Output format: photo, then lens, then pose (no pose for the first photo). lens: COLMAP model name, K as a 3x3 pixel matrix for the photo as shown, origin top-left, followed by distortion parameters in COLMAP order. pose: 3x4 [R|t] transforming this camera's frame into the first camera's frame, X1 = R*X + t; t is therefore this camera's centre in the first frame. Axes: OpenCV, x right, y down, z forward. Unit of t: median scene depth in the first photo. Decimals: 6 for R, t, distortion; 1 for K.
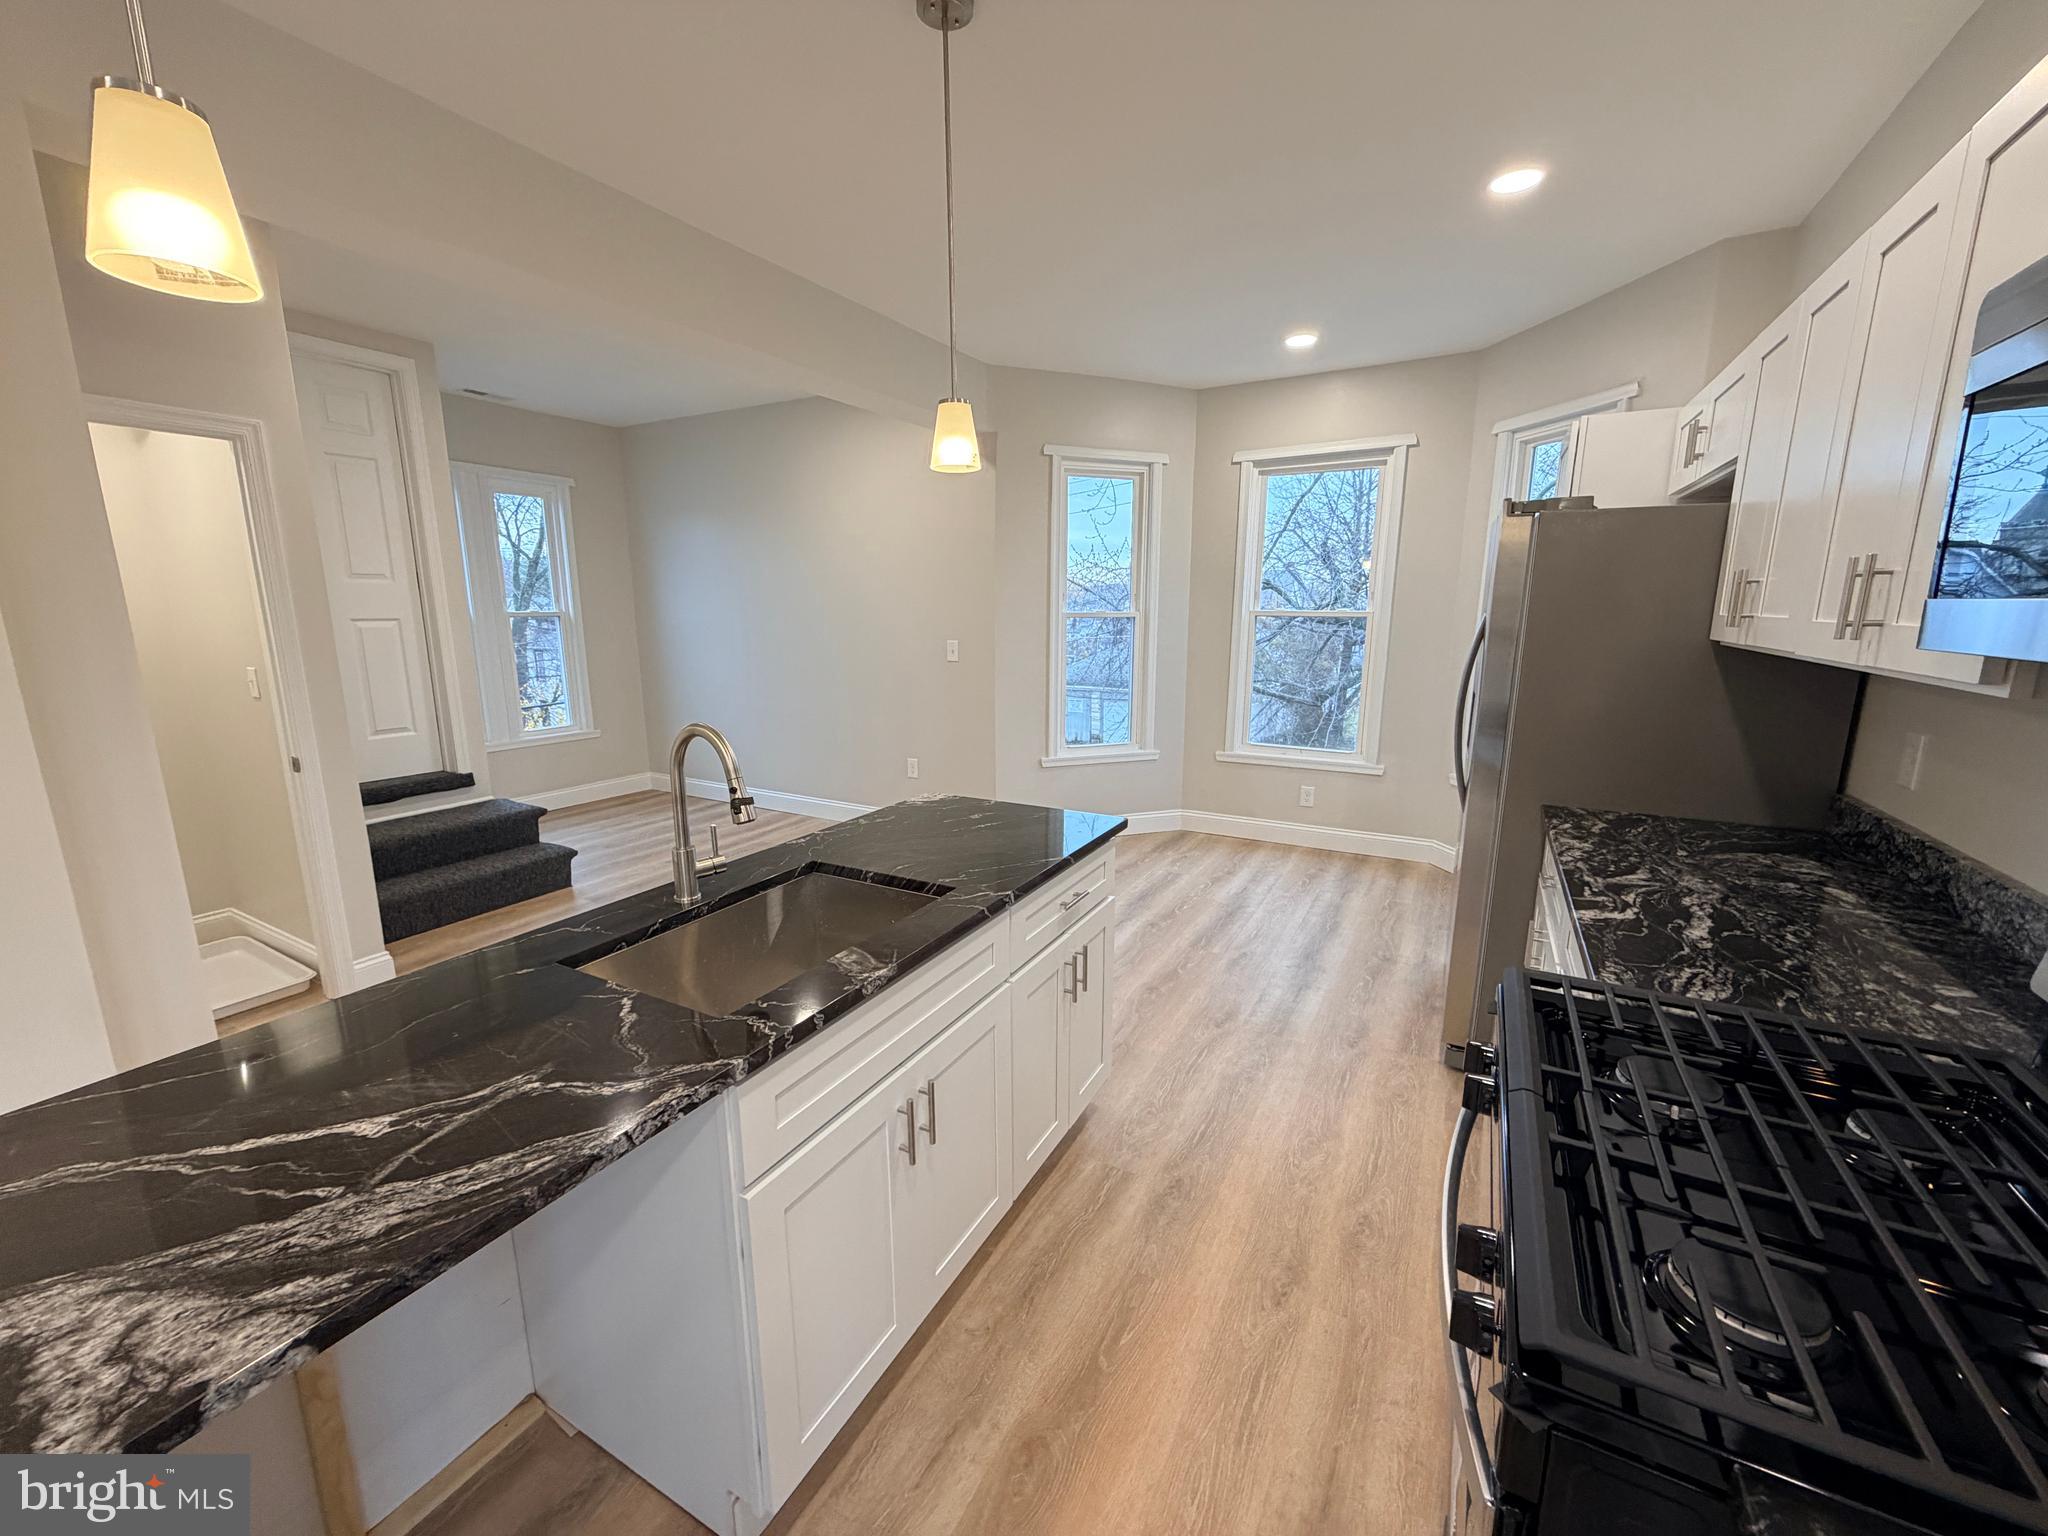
lens RADIAL K [[813.4, 0, 1018.0], [0, 813.4, 767.2], [0, 0, 1]] dist [-0.001147, 0.000170]
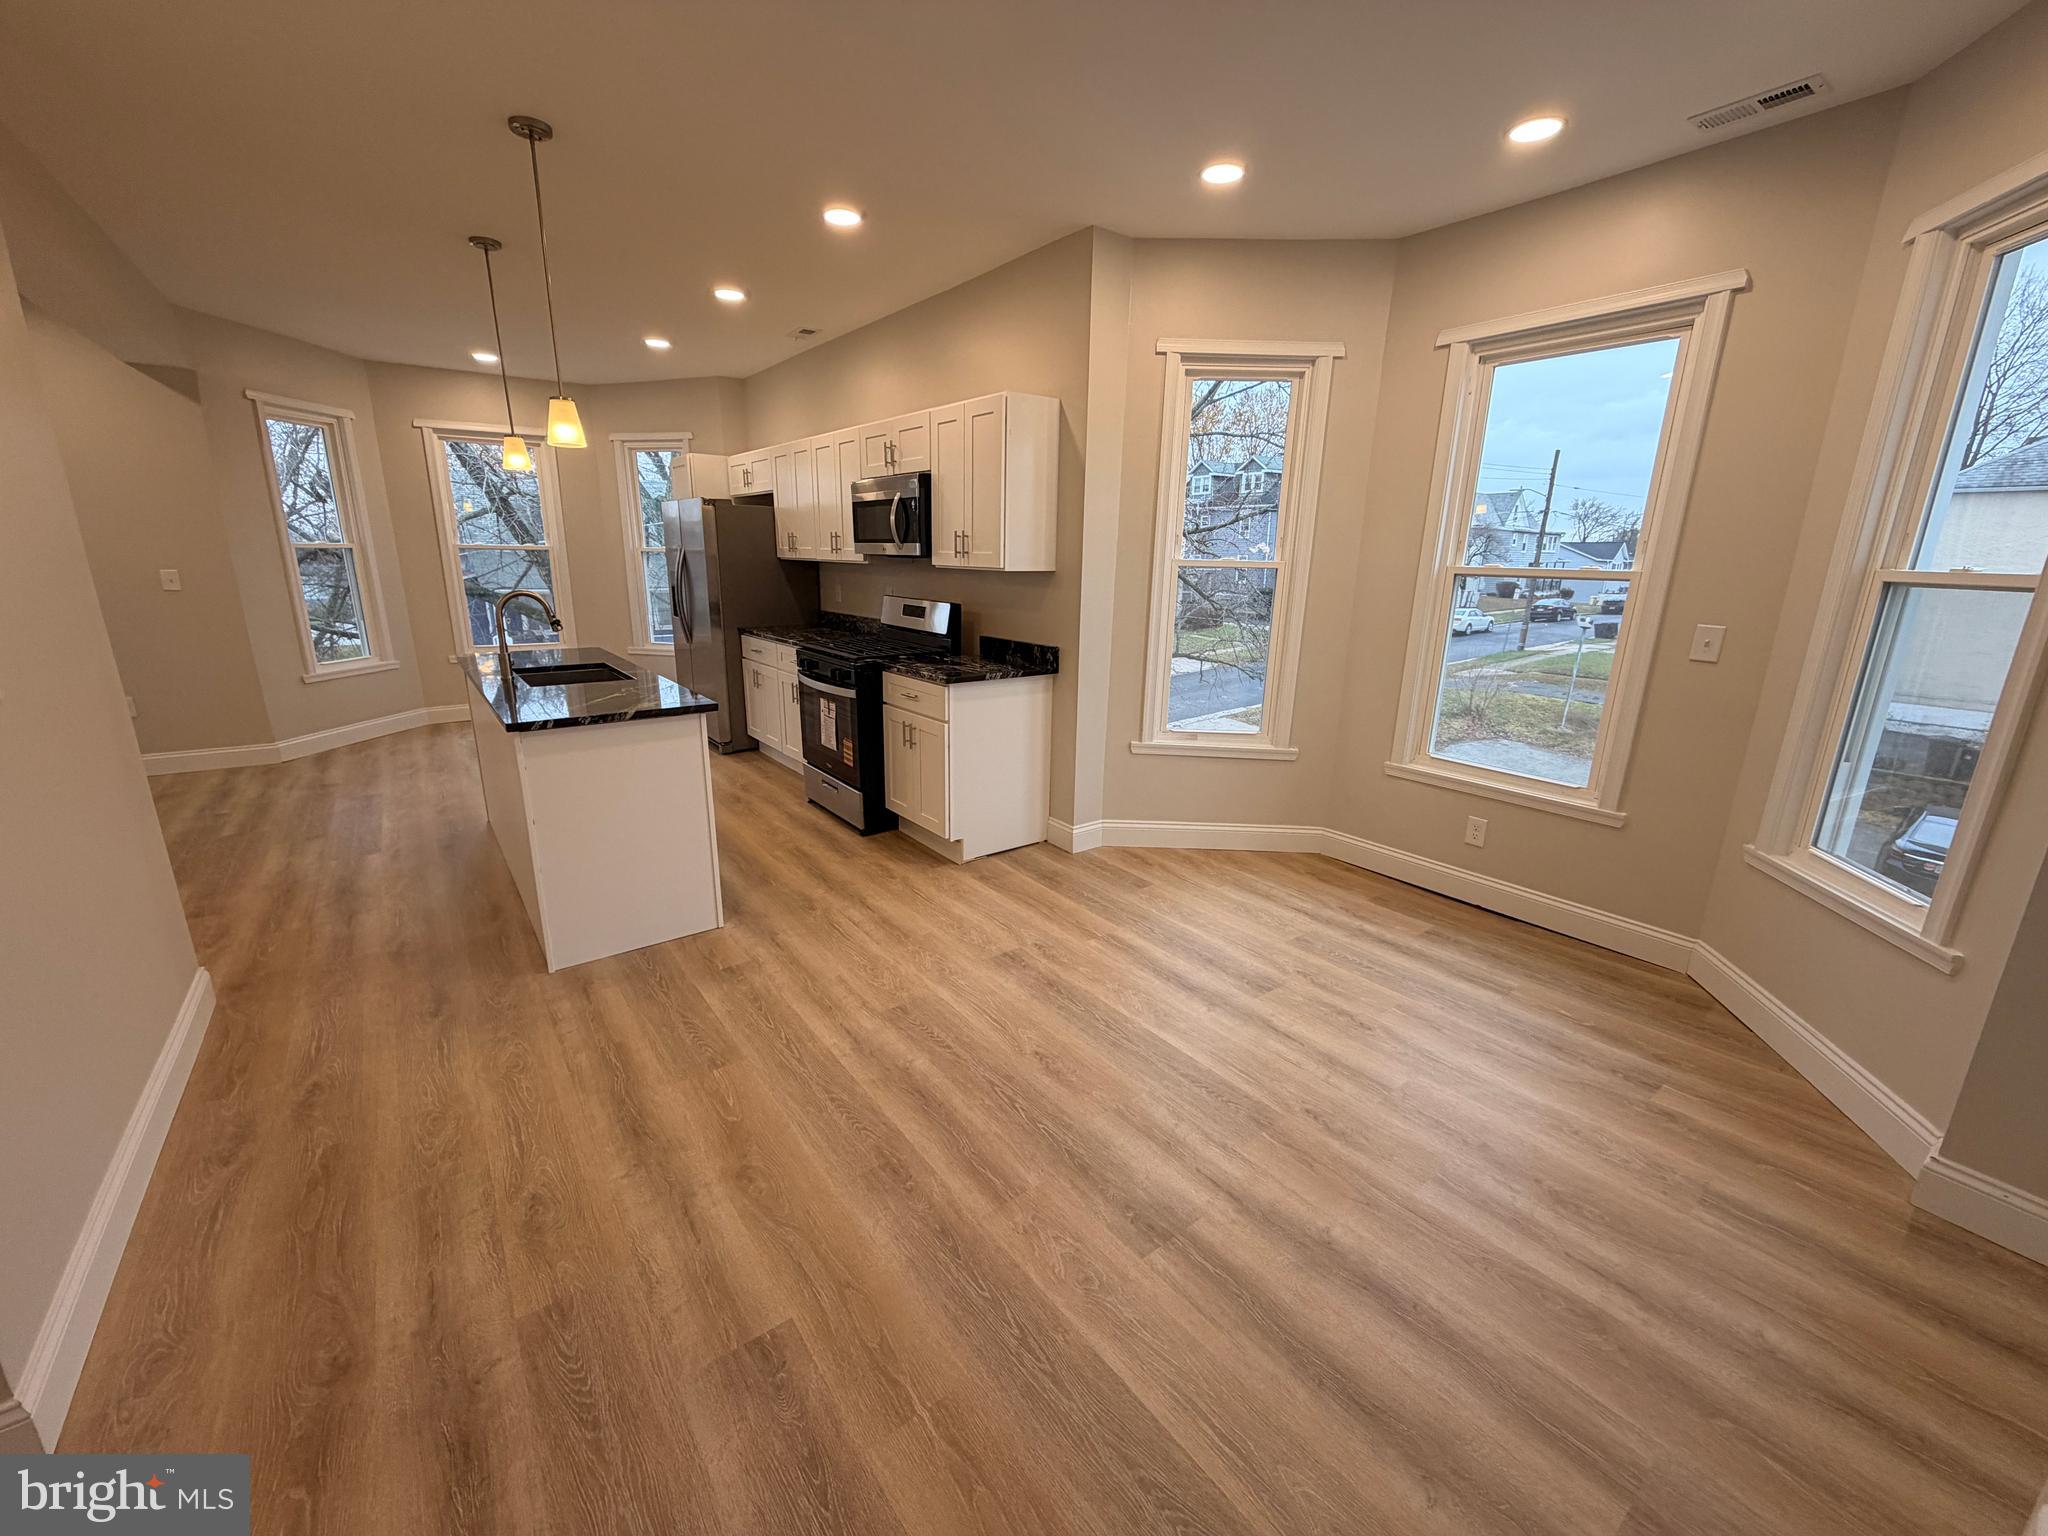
lens RADIAL K [[818.6, 0, 1019.9], [0, 818.6, 767.5], [0, 0, 1]] dist [-0.000889, -0.000575]
pose [[0.403470, -0.225888, 0.886672, -0.742322], [0.164040, 0.971205, 0.172779, 0.098253], [-0.900168, 0.075738, 0.428906, -0.449309]]
